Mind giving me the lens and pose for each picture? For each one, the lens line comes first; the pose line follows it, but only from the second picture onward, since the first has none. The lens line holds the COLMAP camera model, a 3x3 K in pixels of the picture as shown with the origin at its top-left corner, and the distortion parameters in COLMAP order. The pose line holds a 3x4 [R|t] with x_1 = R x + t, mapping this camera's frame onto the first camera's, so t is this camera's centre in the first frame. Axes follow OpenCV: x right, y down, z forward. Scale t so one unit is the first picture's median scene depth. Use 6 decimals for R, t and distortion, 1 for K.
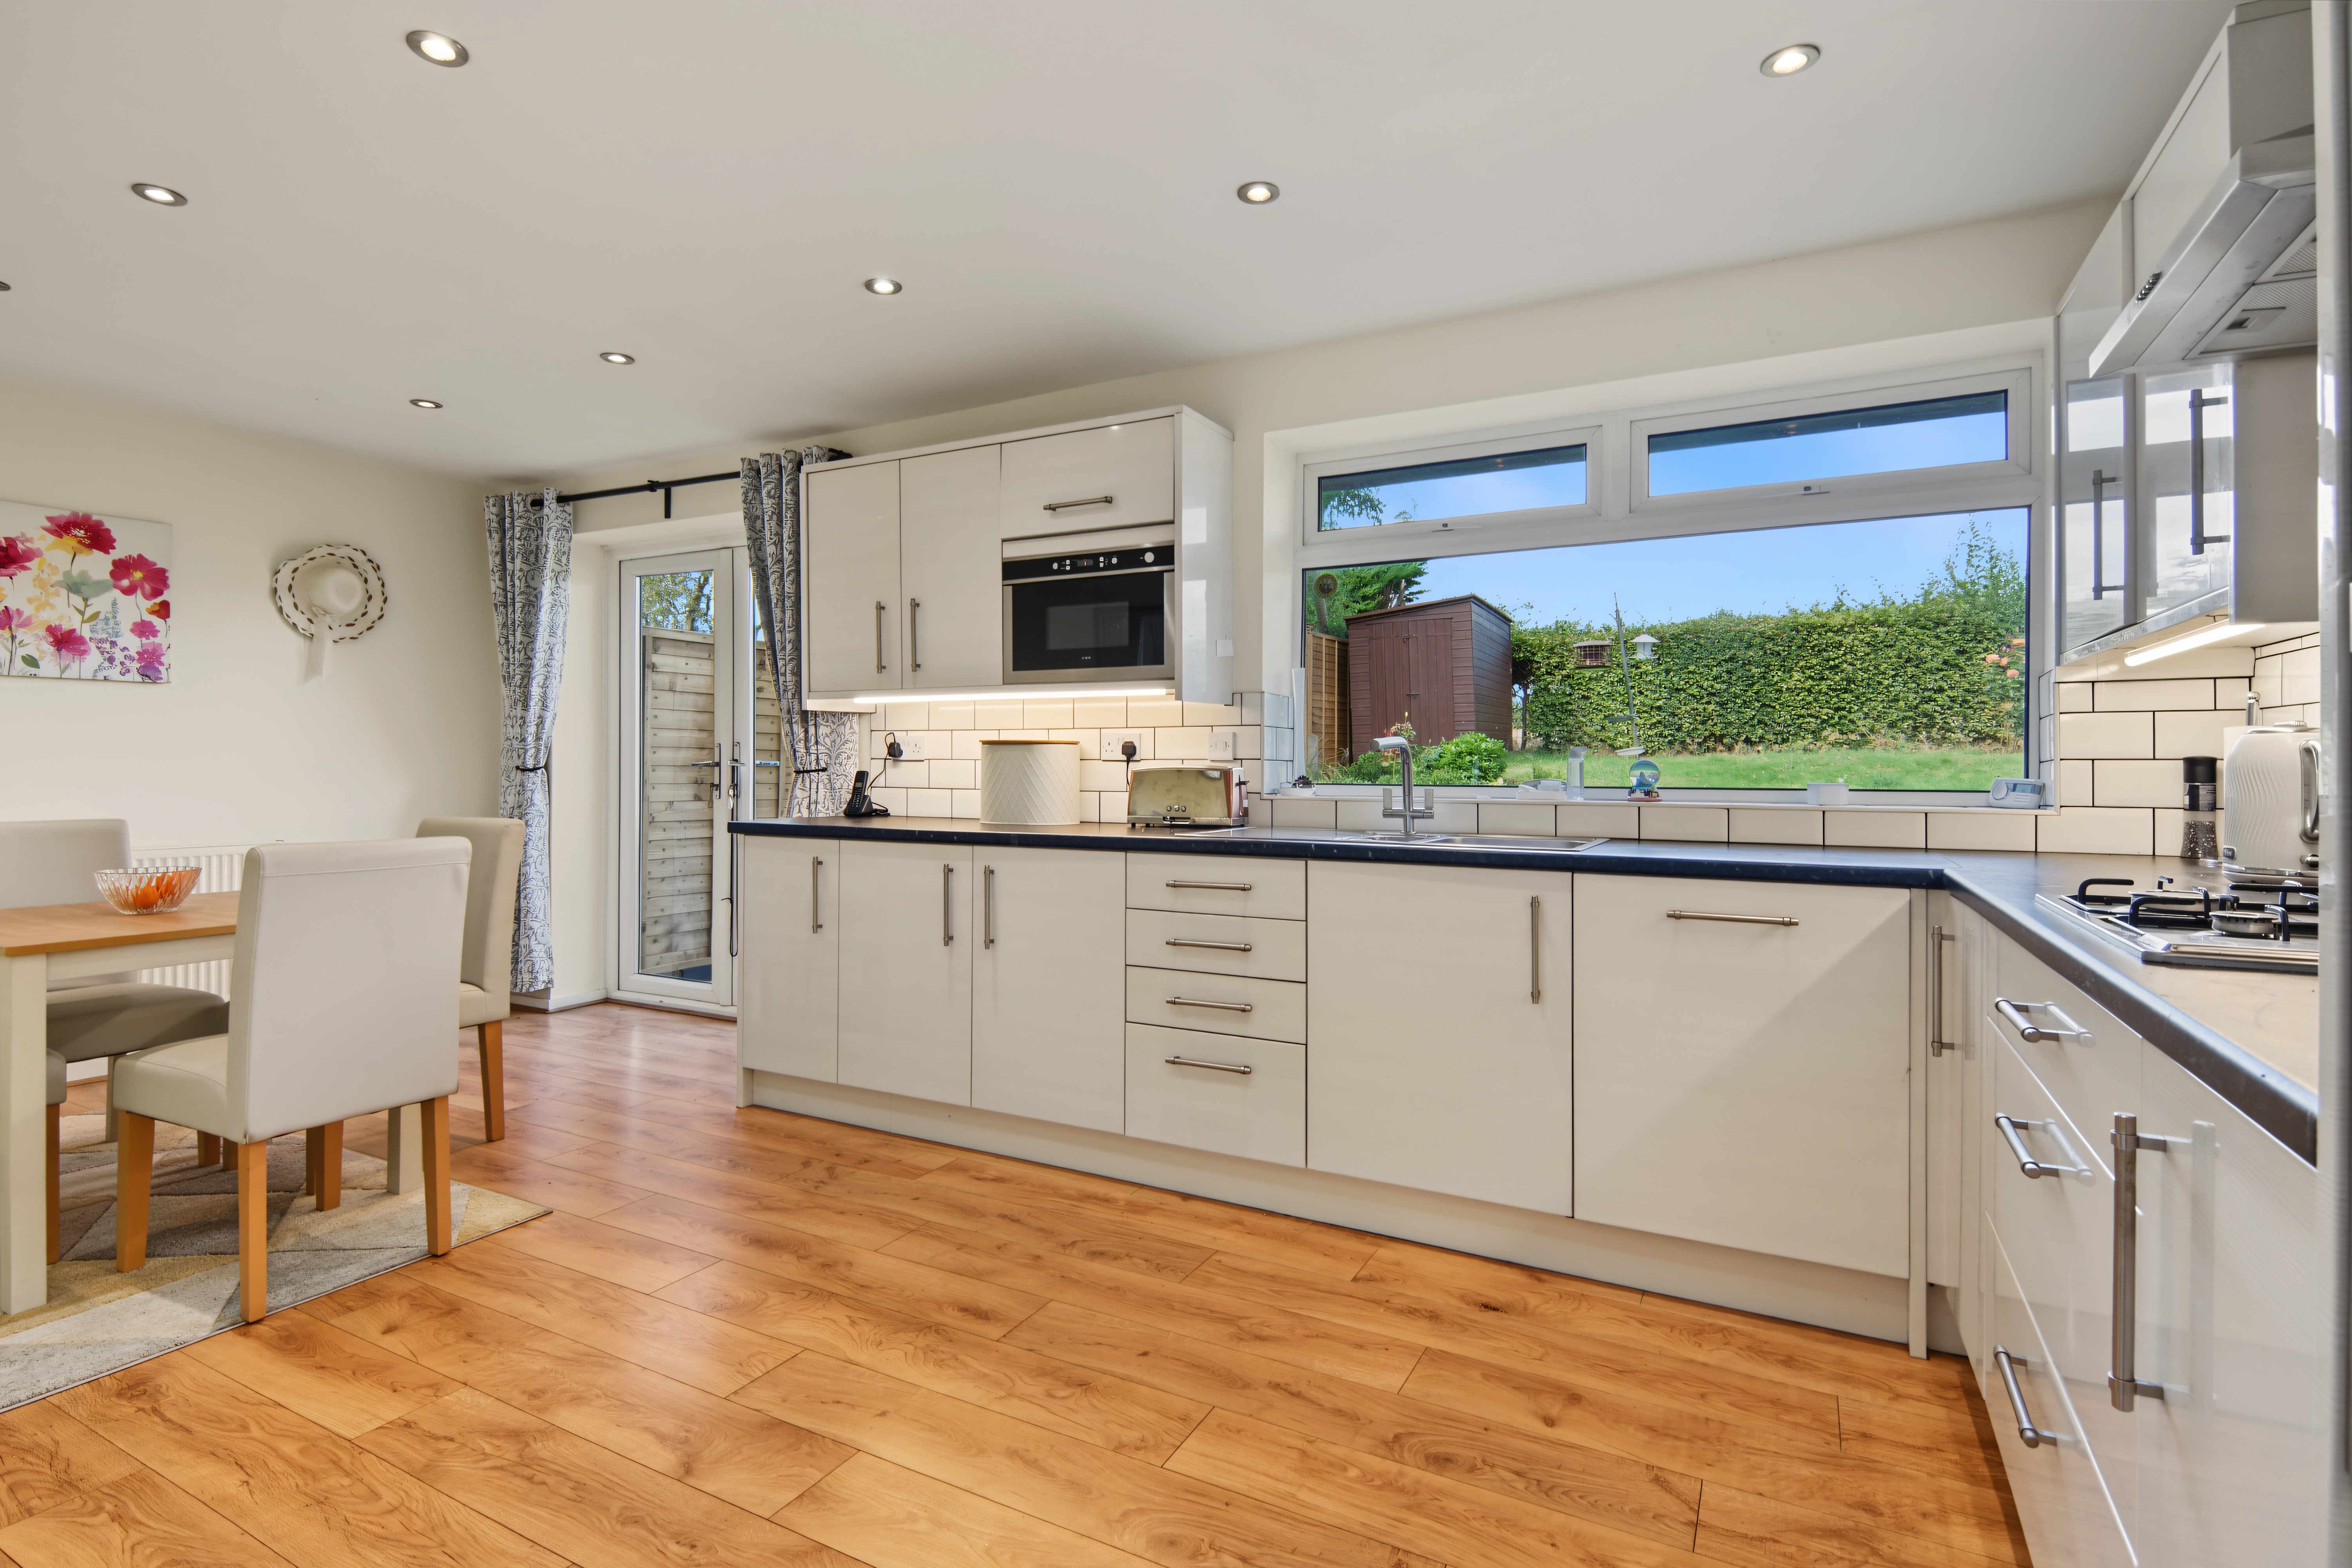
lens RADIAL K [[1138.0, 0, 1163.5], [0, 1138.0, 765.5], [0, 0, 1]] dist [0.019990, -0.015002]
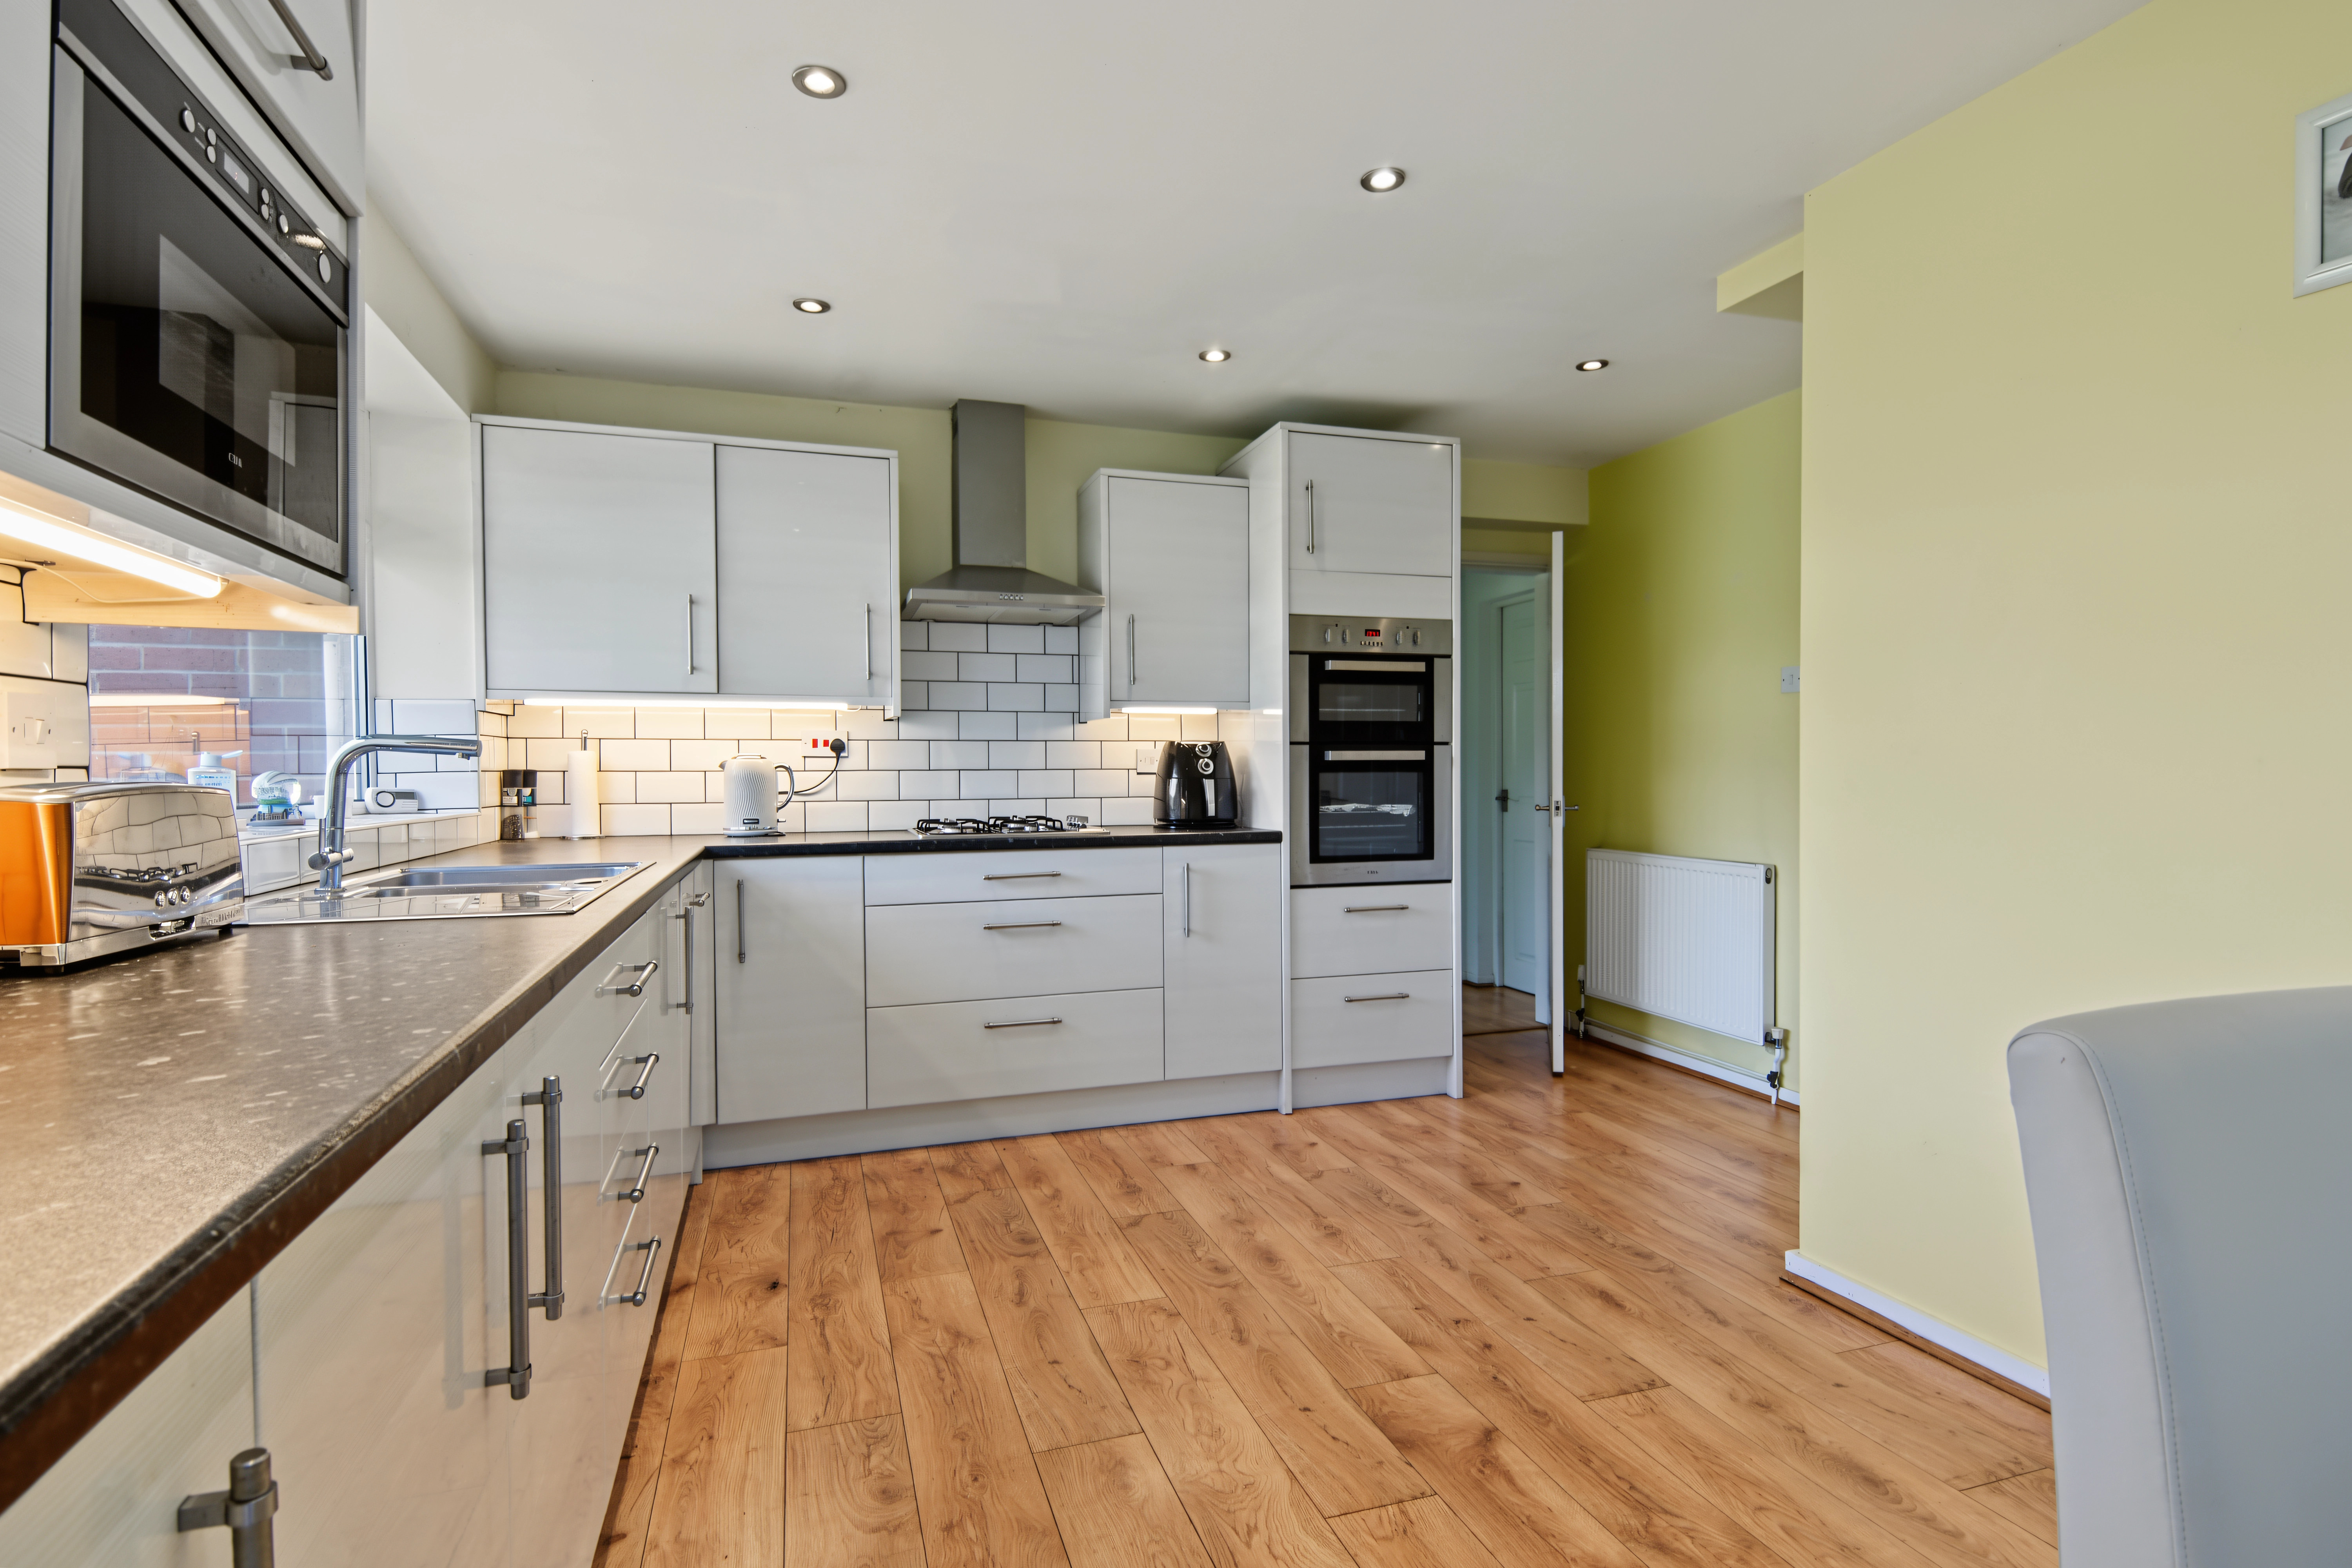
lens RADIAL K [[1138.0, 0, 1180.8], [0, 1138.0, 804.2], [0, 0, 1]] dist [0.019990, -0.015002]
pose [[-0.729852, -0.019894, 0.683315, -0.568327], [0.000600, 0.999557, 0.029742, -0.004762], [-0.683605, 0.022118, -0.729517, 1.206429]]
